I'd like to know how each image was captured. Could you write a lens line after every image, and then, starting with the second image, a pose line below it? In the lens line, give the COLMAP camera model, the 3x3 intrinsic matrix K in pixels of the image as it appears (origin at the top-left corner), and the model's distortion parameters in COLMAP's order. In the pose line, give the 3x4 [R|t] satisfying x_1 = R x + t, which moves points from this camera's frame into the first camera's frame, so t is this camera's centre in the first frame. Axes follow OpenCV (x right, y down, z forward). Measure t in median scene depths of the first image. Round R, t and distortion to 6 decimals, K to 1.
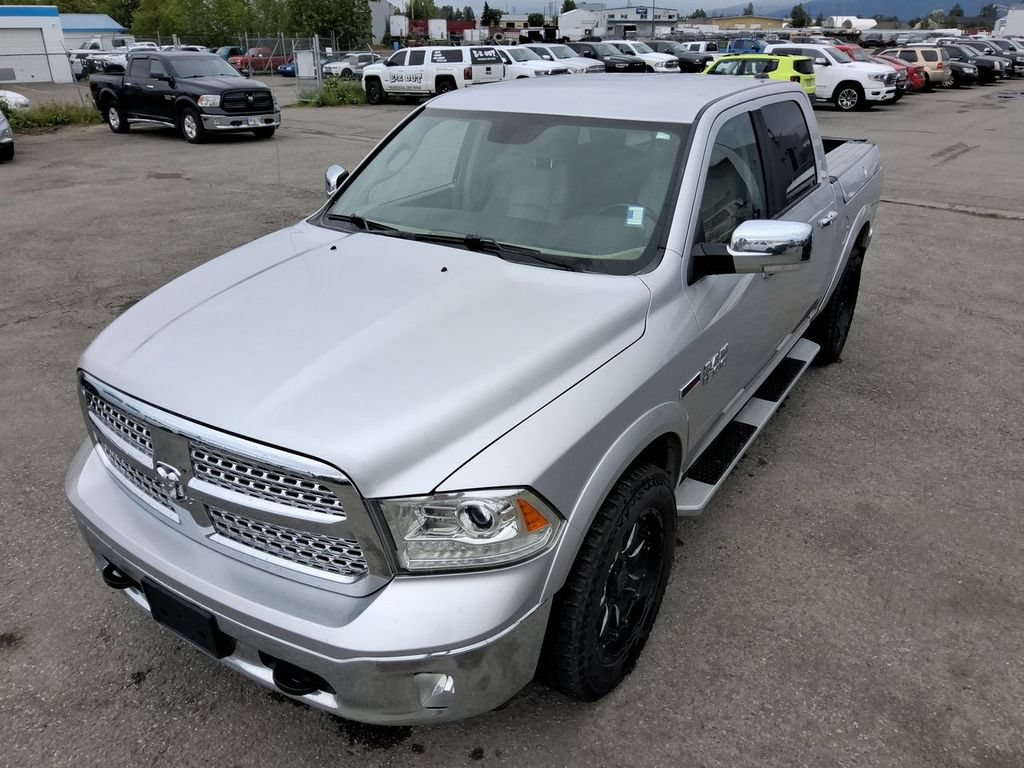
lens RADIAL K [[765.3, 0, 514.1], [0, 765.3, 366.0], [0, 0, 1]] dist [0.027993, -0.045328]
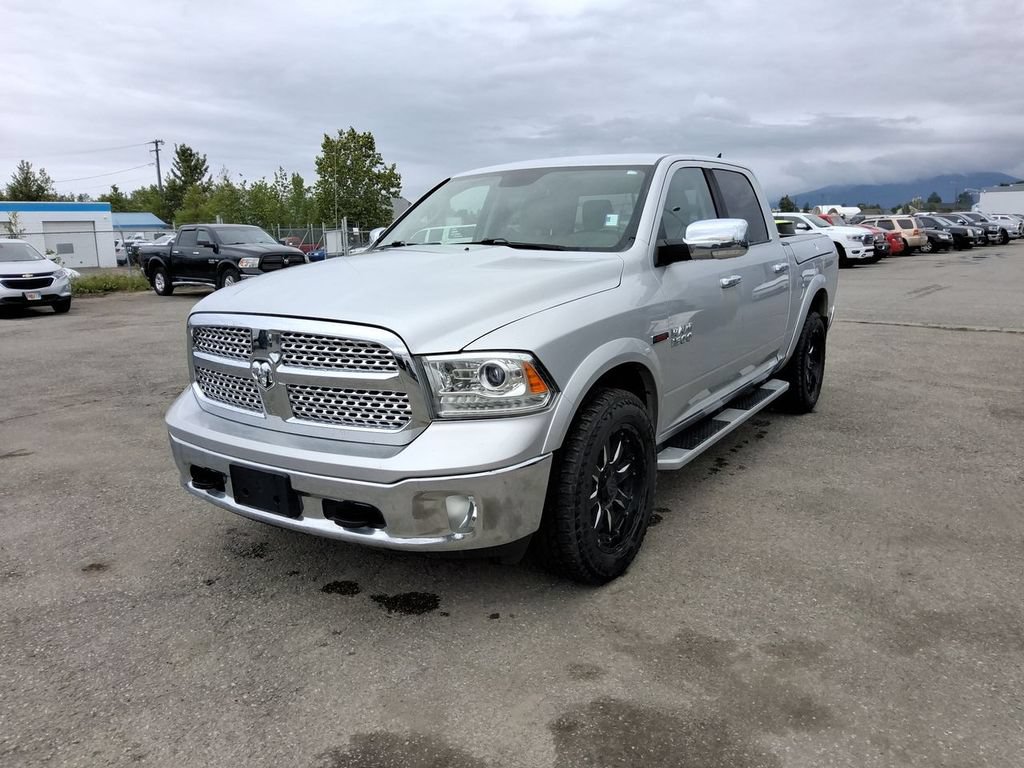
lens RADIAL K [[765.3, 0, 516.1], [0, 765.3, 365.0], [0, 0, 1]] dist [0.027993, -0.045328]
pose [[0.999766, -0.017495, -0.012732, 0.003129], [0.014068, 0.972647, -0.231861, 0.158411], [0.016440, 0.231628, 0.972666, -0.099879]]
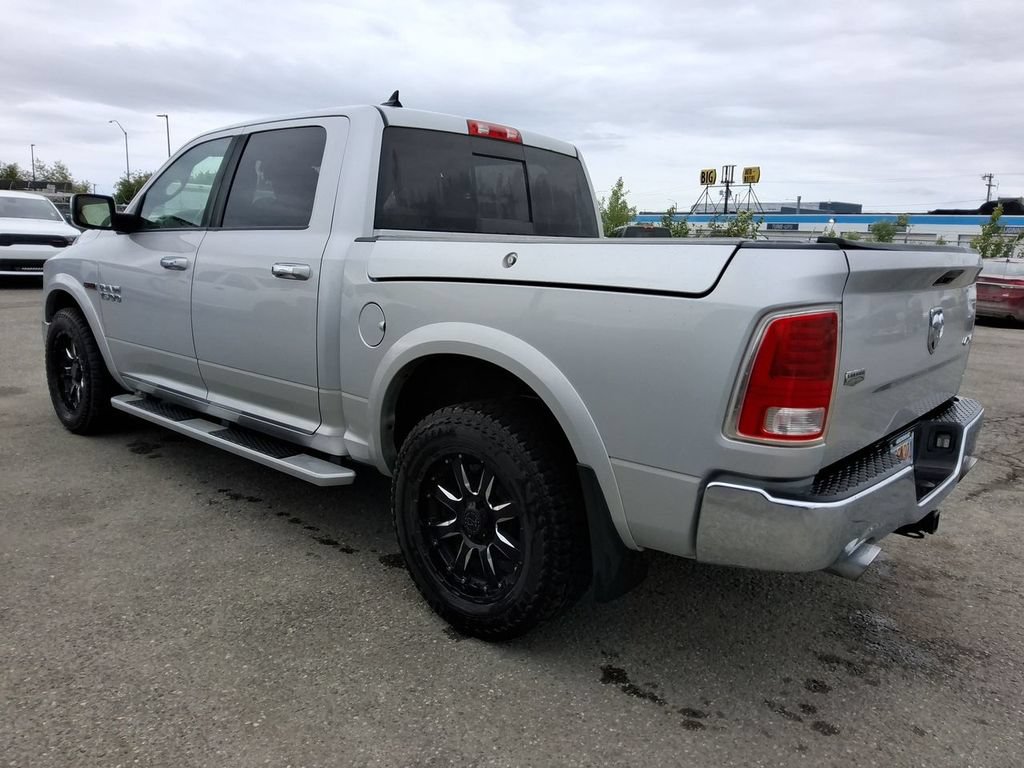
lens RADIAL K [[765.3, 0, 509.2], [0, 765.3, 377.0], [0, 0, 1]] dist [0.027993, -0.045328]
pose [[-0.151343, 0.170424, -0.973679, 0.767552], [-0.424620, 0.878303, 0.219731, -0.242452], [0.892633, 0.446699, -0.060559, 0.877553]]
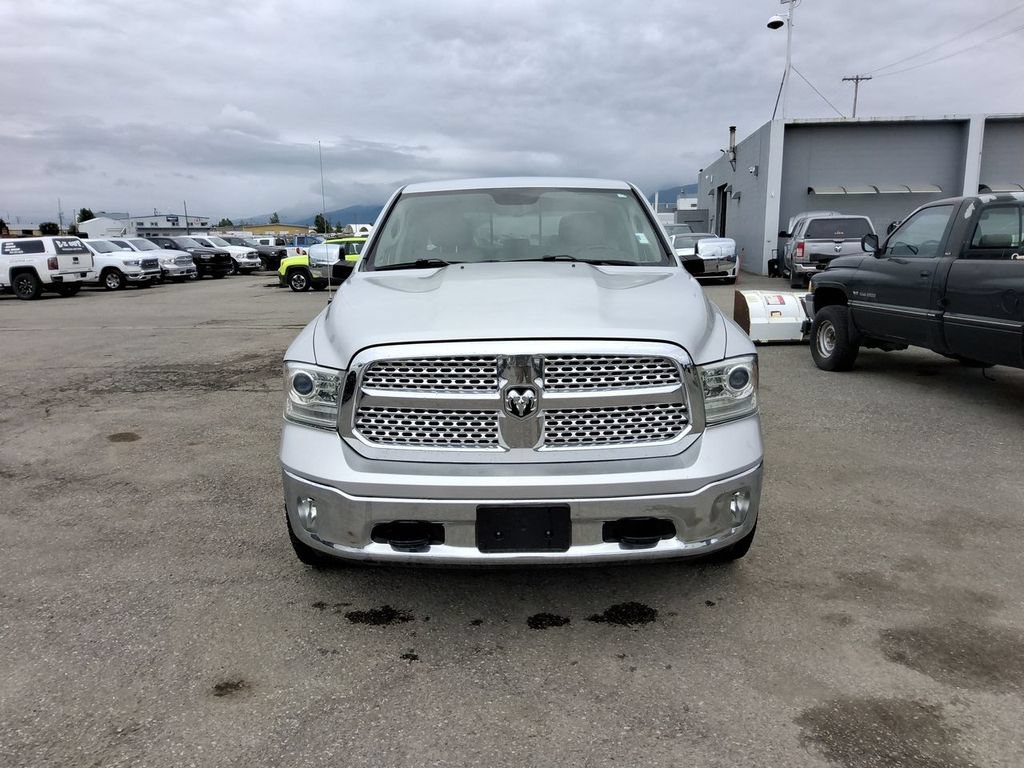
lens RADIAL K [[765.3, 0, 509.7], [0, 765.3, 362.6], [0, 0, 1]] dist [0.027993, -0.045328]
pose [[0.842817, -0.099535, 0.528916, -0.386090], [0.227726, 0.956394, -0.182896, 0.109238], [-0.487648, 0.274596, 0.828732, -0.008047]]
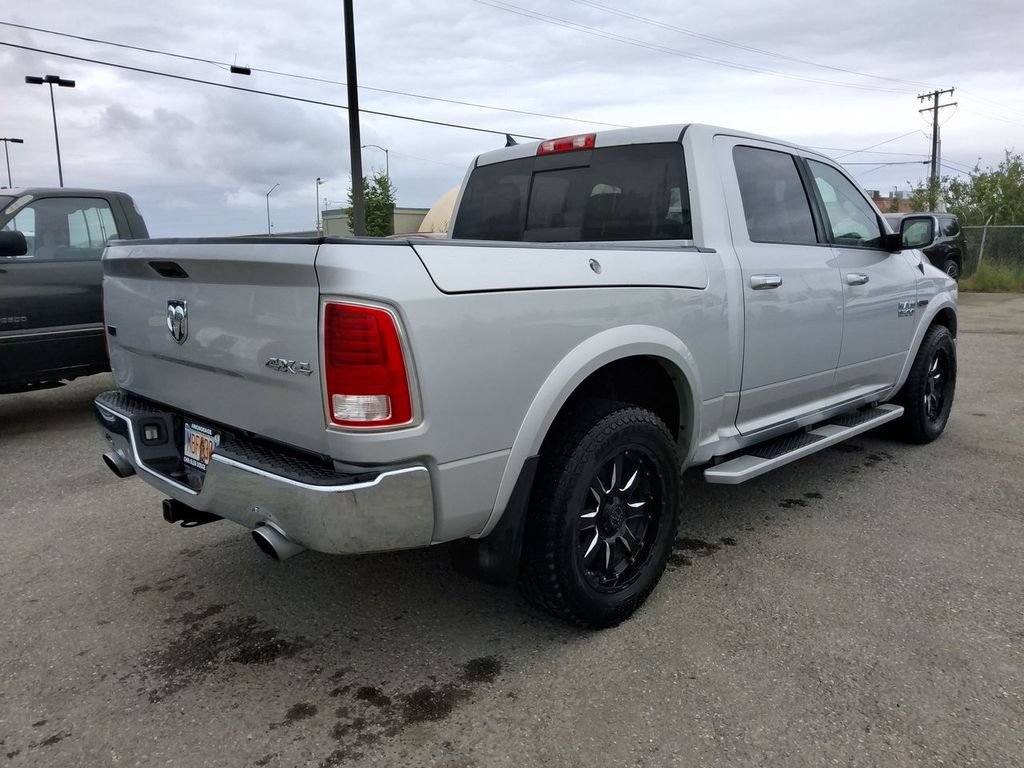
lens RADIAL K [[765.3, 0, 511.6], [0, 765.3, 375.7], [0, 0, 1]] dist [0.027993, -0.045328]
pose [[-0.978070, -0.025312, 0.206731, 0.076439], [0.090100, 0.843481, 0.529549, -0.446494], [-0.187777, 0.536562, -0.822703, 1.360485]]
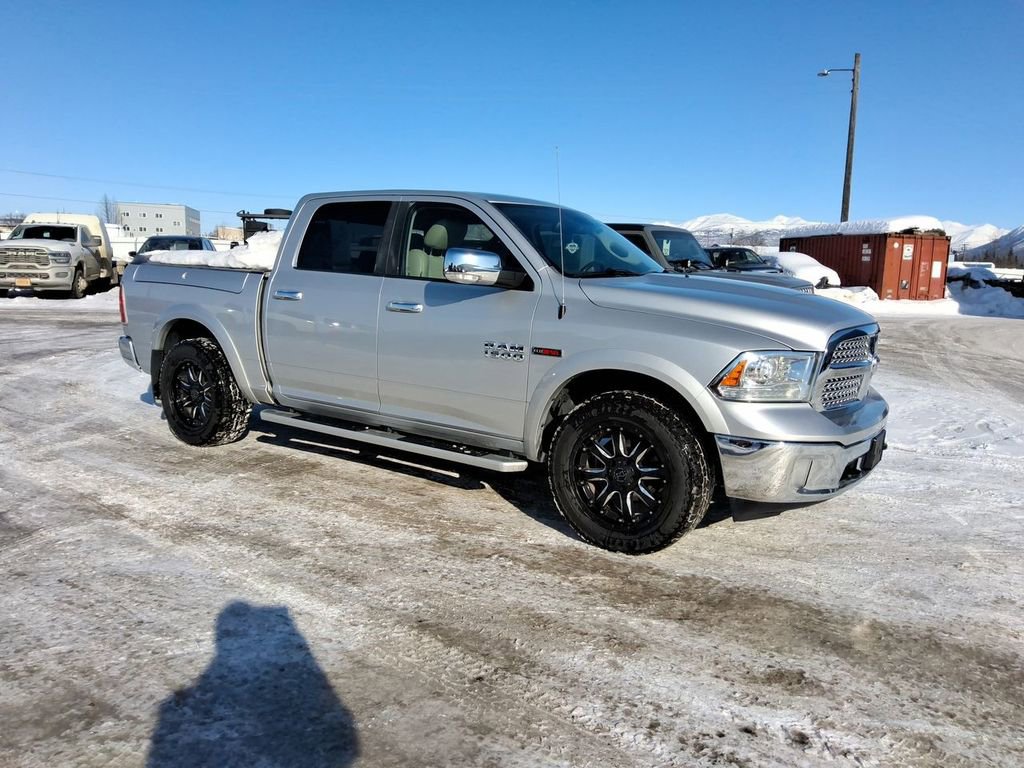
lens RADIAL K [[765.3, 0, 506.1], [0, 765.3, 381.1], [0, 0, 1]] dist [0.027993, -0.045328]
pose [[0.027548, -0.131912, 0.990879, -0.804270], [0.362981, 0.924915, 0.113039, -0.119796], [-0.931389, 0.356556, 0.073361, 0.596452]]
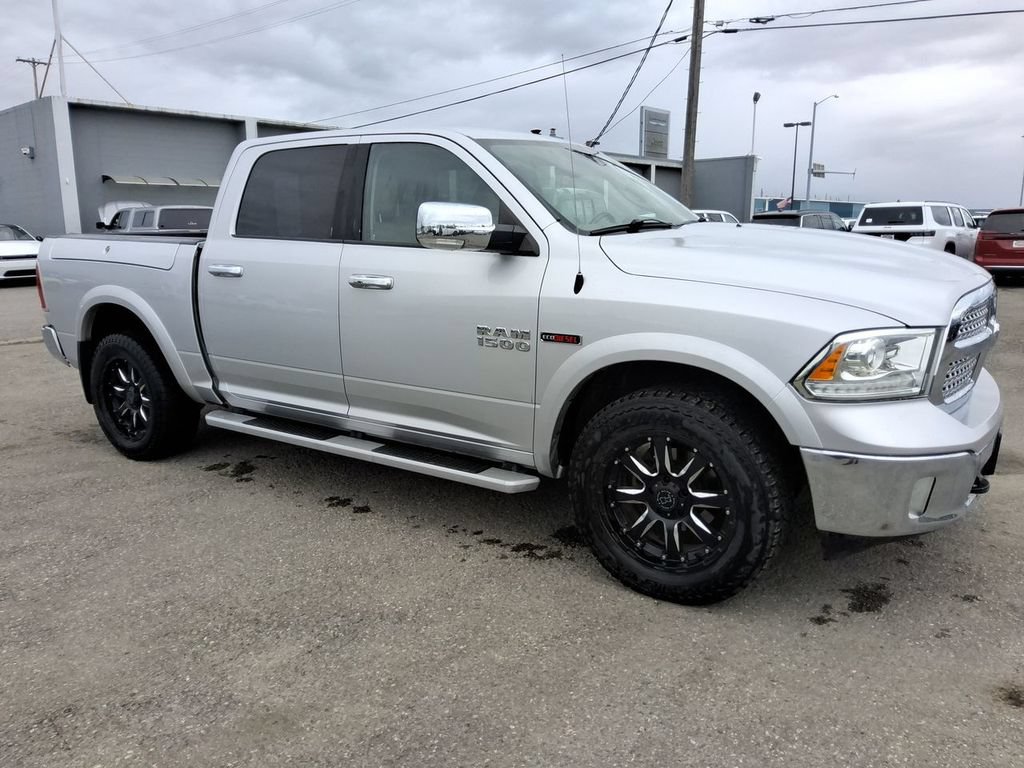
lens RADIAL K [[765.3, 0, 504.5], [0, 765.3, 380.8], [0, 0, 1]] dist [0.027993, -0.045328]
pose [[0.013705, -0.198898, 0.979924, -0.643612], [0.406591, 0.896445, 0.176268, -0.132978], [-0.913507, 0.396013, 0.093156, 0.600734]]
